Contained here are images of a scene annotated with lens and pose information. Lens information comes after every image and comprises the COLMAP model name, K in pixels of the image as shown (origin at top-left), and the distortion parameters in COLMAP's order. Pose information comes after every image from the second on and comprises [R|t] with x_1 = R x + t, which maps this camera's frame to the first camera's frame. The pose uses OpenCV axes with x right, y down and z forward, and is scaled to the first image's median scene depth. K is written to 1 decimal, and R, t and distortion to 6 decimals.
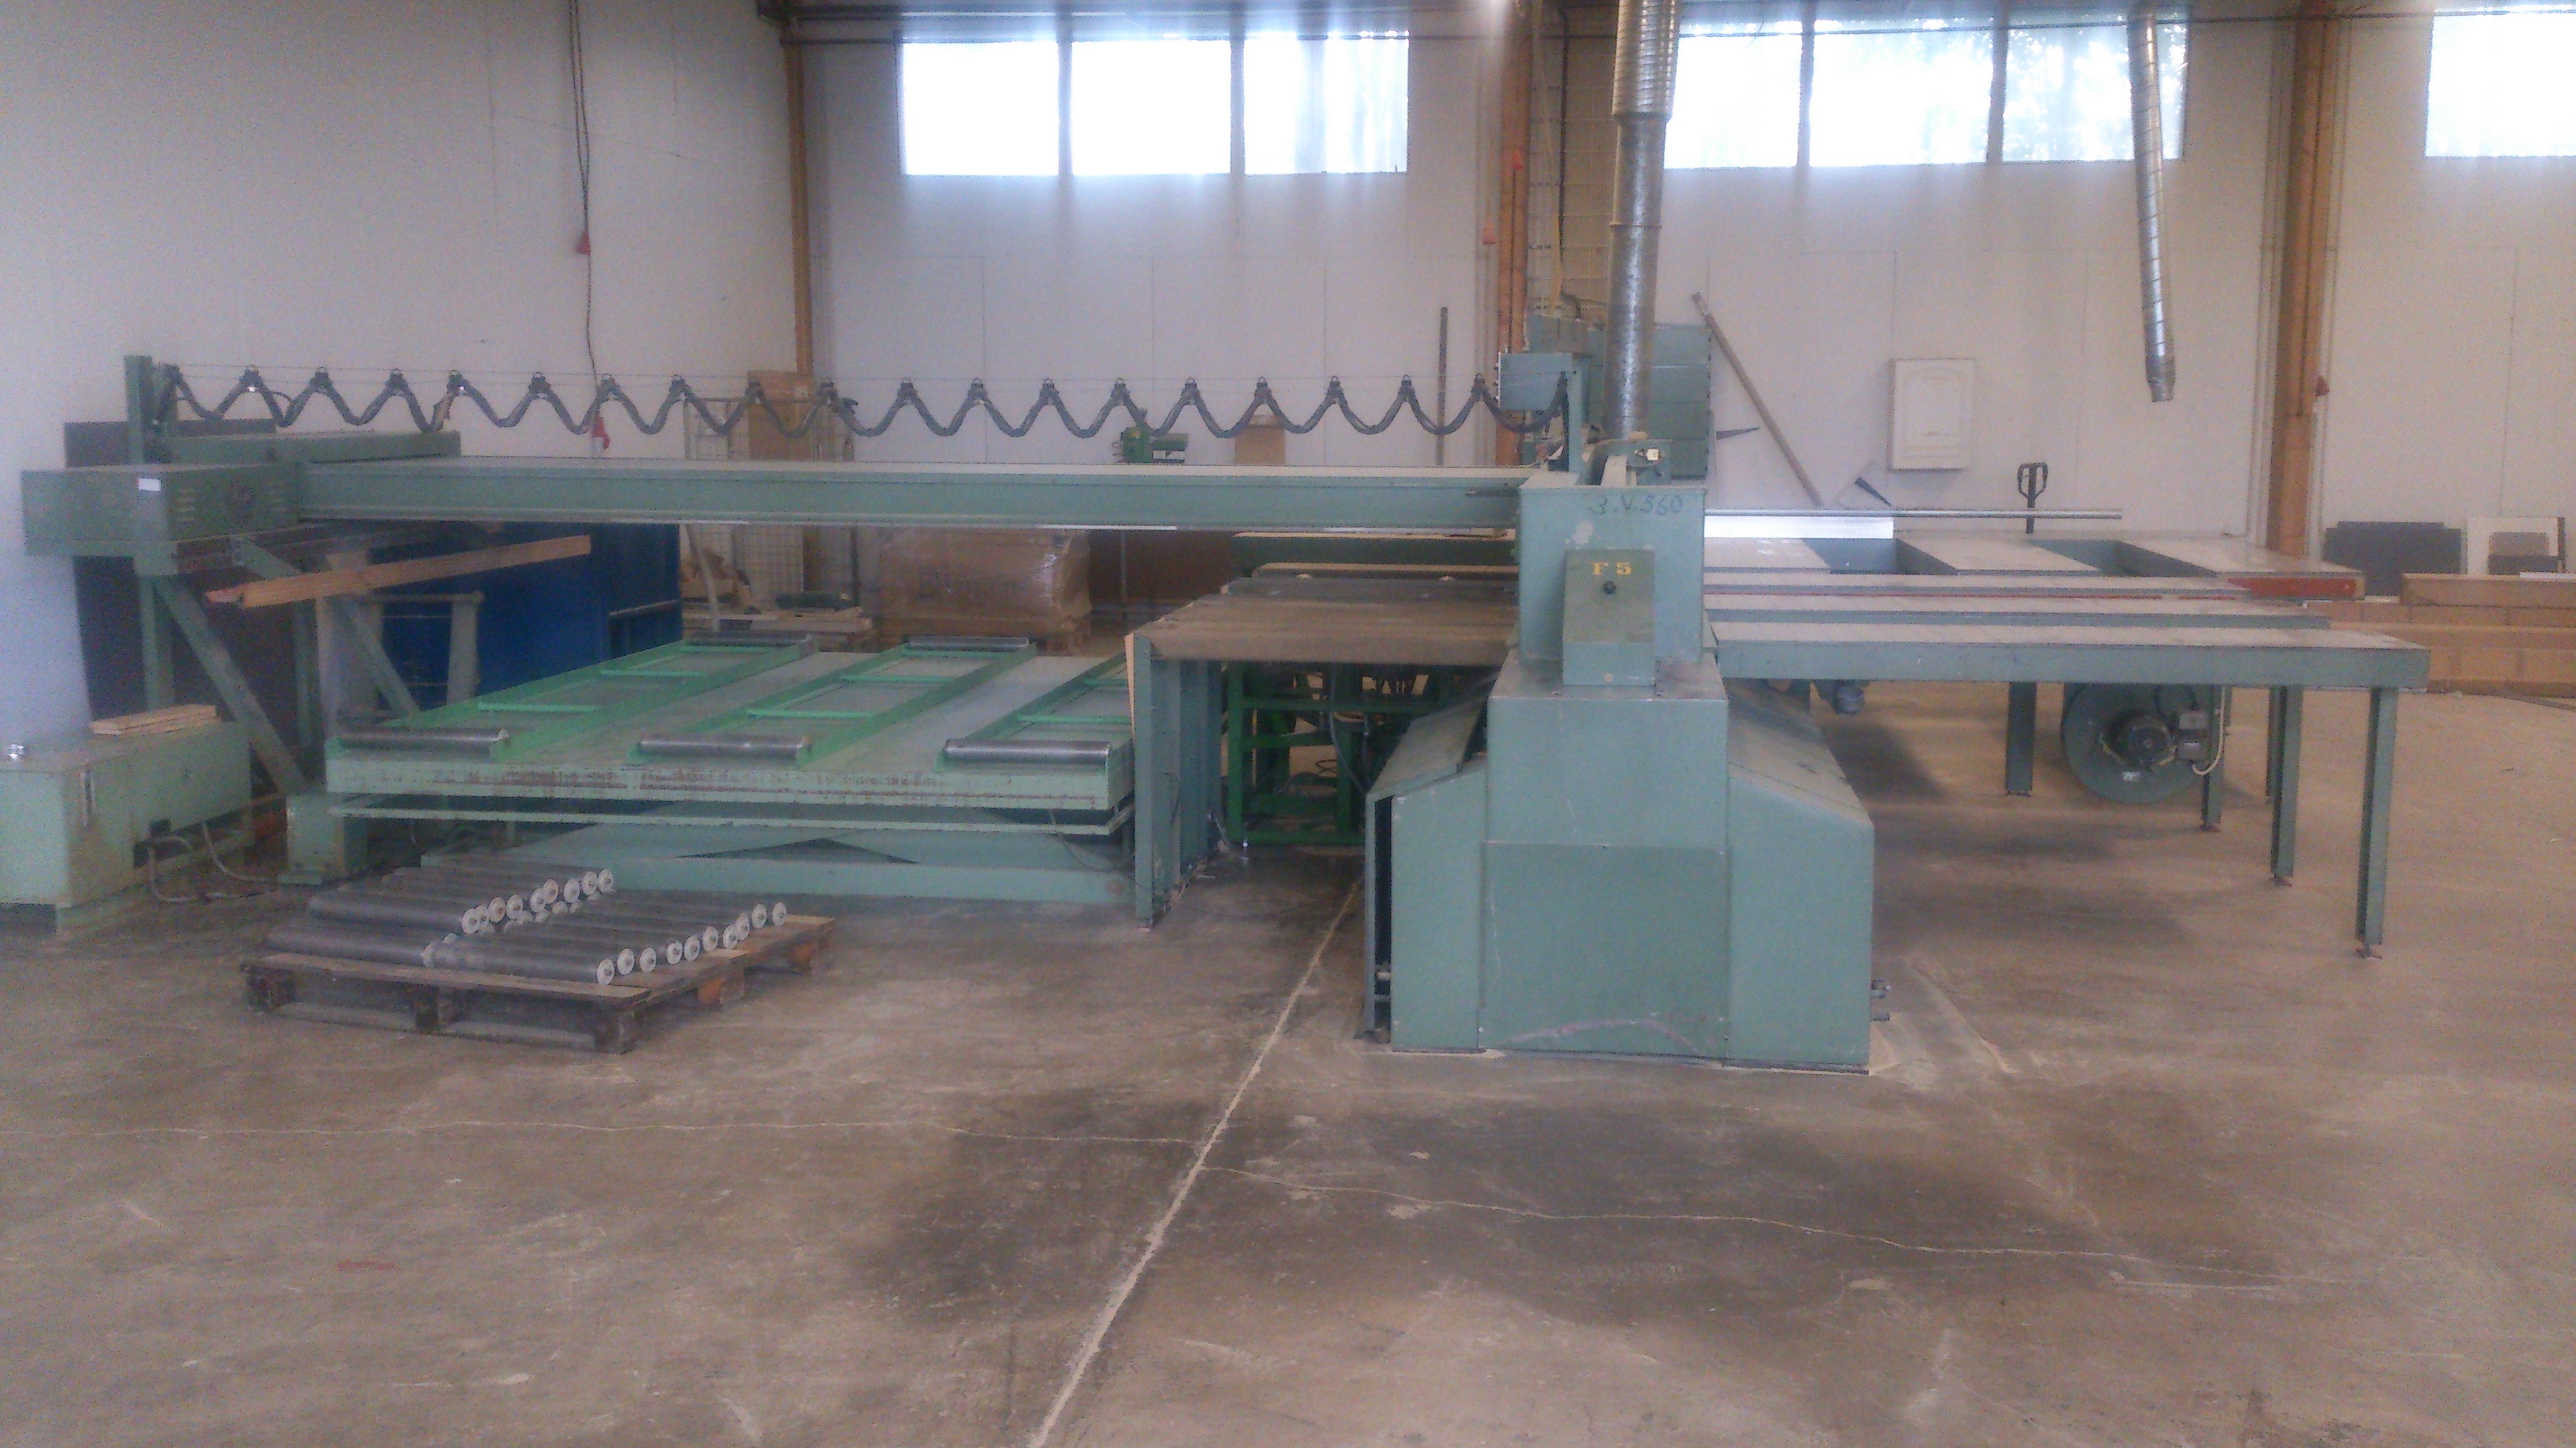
lens RADIAL K [[2437.2, 0, 1318.0], [0, 2437.2, 698.2], [0, 0, 1]] dist [0.072846, 0.000000]
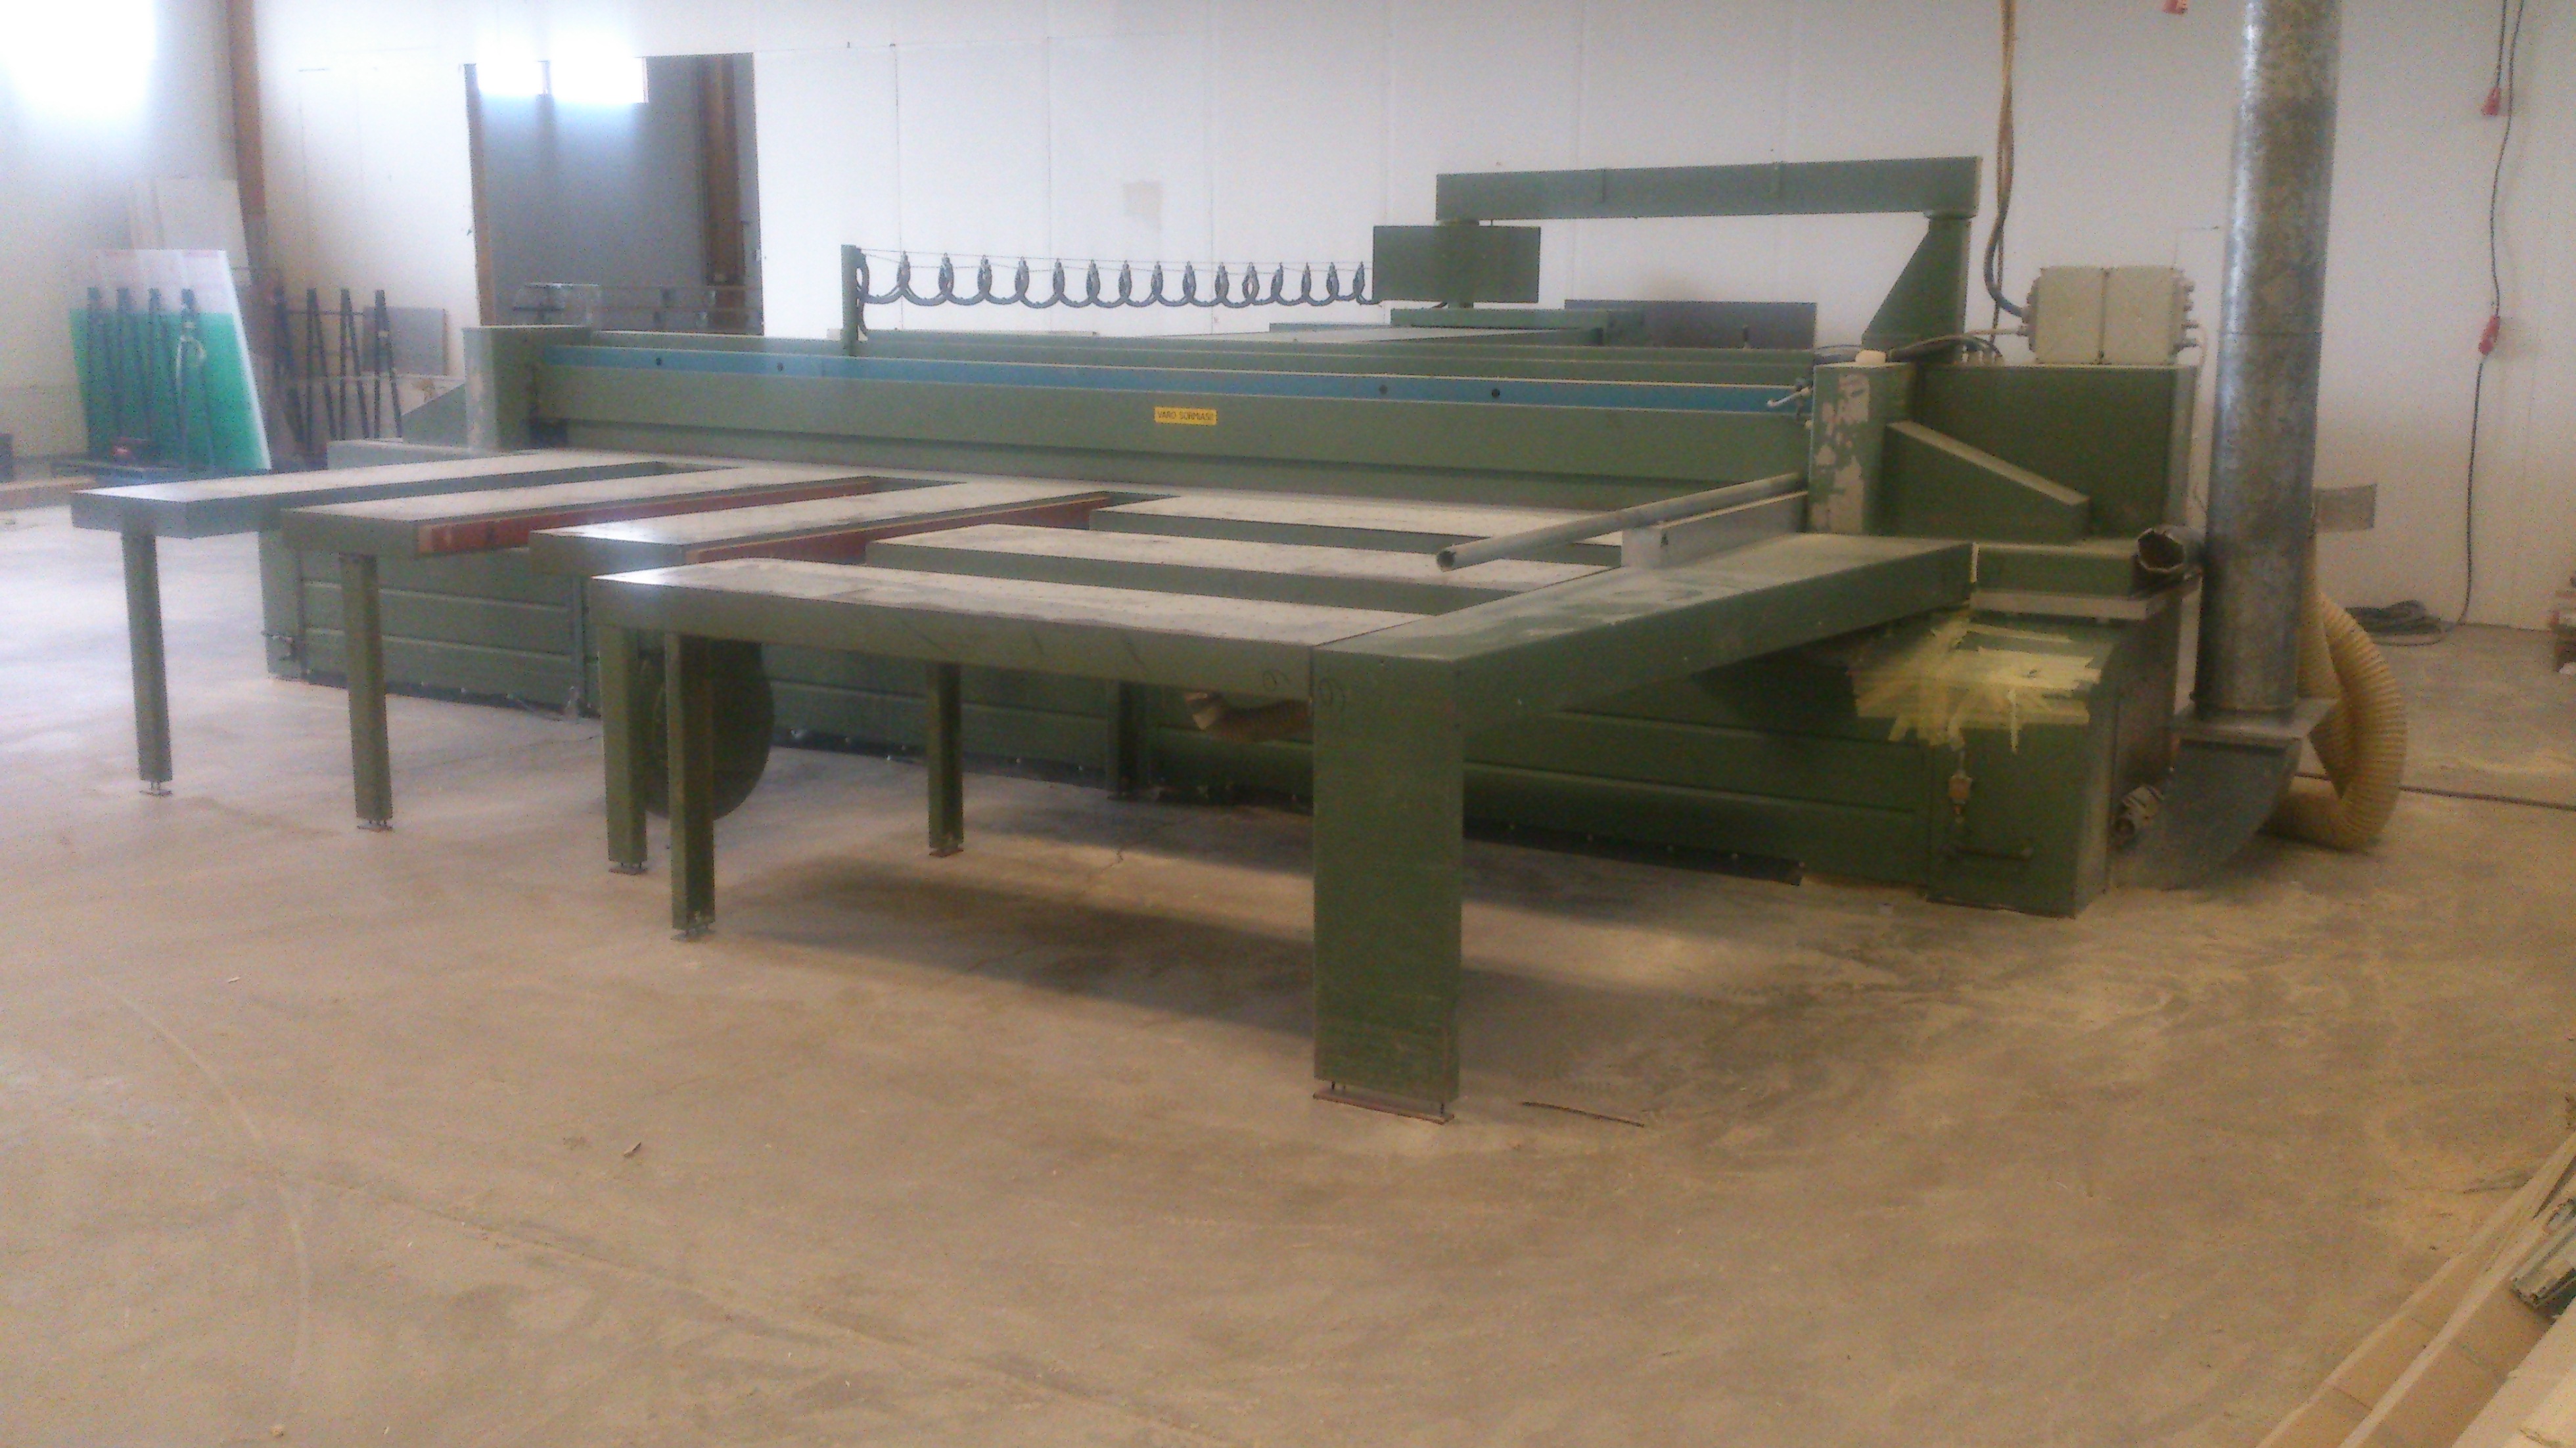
lens RADIAL K [[2437.2, 0, 1274.5], [0, 2437.2, 730.9], [0, 0, 1]] dist [0.072846, 0.000000]
pose [[-0.381847, 0.164890, -0.909398, 1.194259], [-0.130041, 0.964583, 0.229499, -0.225859], [0.915031, 0.205892, -0.346881, 1.791406]]
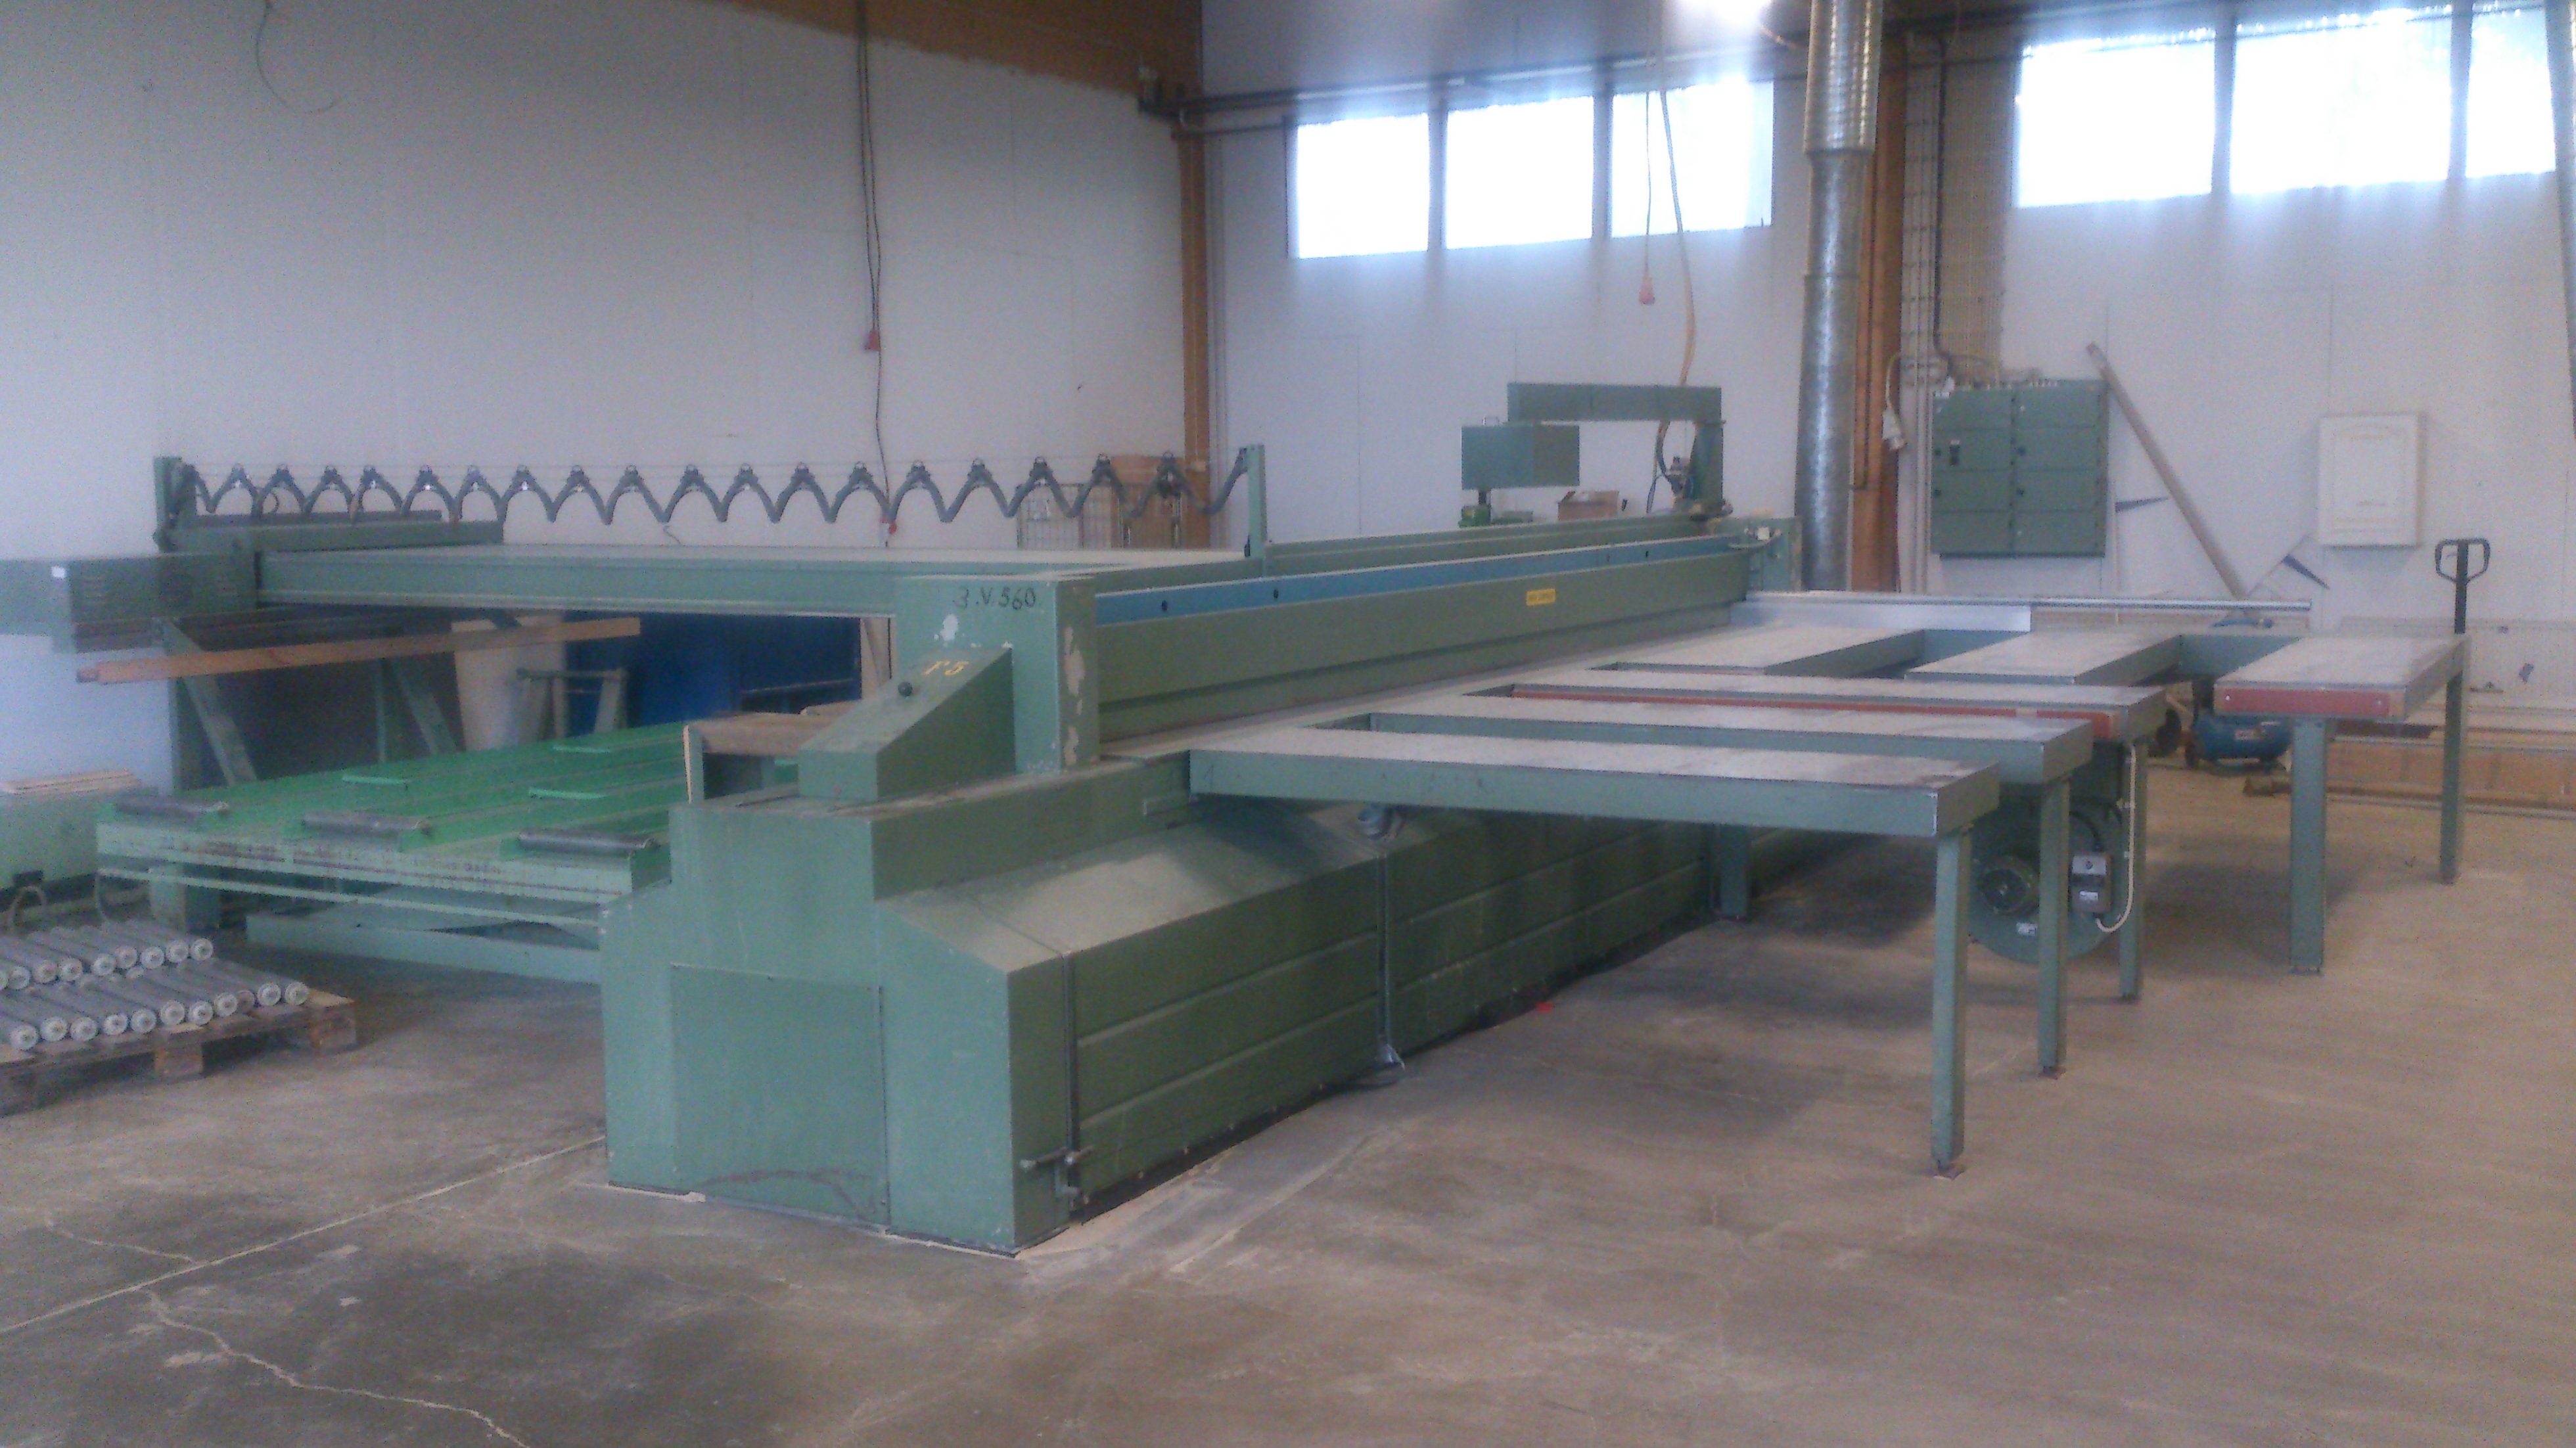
lens RADIAL K [[2437.2, 0, 1323.2], [0, 2437.2, 733.8], [0, 0, 1]] dist [0.072846, 0.000000]
pose [[0.924875, 0.025654, -0.379405, 0.530464], [-0.031550, 0.999459, -0.009329, -0.022365], [0.378960, 0.020598, 0.925184, 0.192506]]
